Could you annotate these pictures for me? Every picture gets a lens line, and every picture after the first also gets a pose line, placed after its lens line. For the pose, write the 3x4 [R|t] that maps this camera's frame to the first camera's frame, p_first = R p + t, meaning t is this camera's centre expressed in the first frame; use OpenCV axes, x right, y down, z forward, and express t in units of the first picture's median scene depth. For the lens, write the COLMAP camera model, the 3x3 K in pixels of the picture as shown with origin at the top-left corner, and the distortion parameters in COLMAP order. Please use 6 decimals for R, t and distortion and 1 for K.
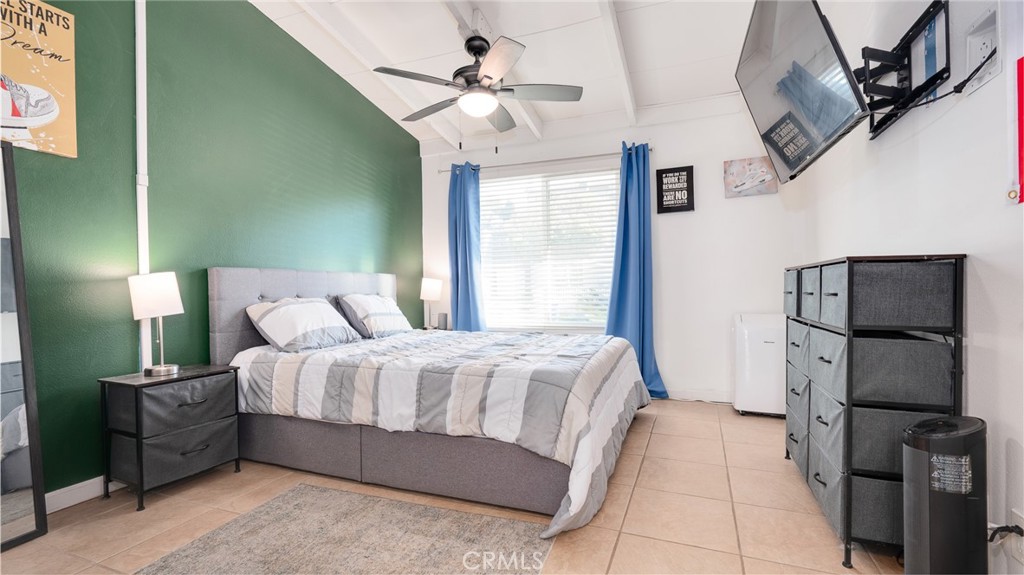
lens RADIAL K [[448.0, 0, 512.0], [0, 448.0, 287.5], [0, 0, 1]] dist [0.000492, -0.006802]
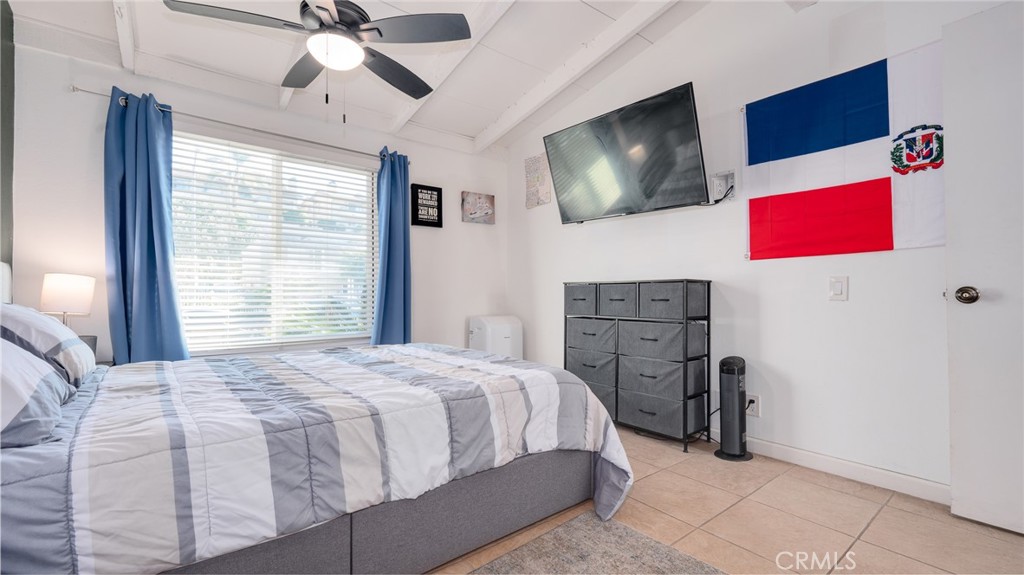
lens RADIAL K [[430.6, 0, 512.0], [0, 430.6, 287.5], [0, 0, 1]] dist [0.000633, -0.000047]
pose [[0.492975, 0.026273, 0.869647, -0.679344], [-0.008508, 0.999642, -0.025377, 0.009200], [-0.870002, 0.005112, 0.493022, 0.464157]]
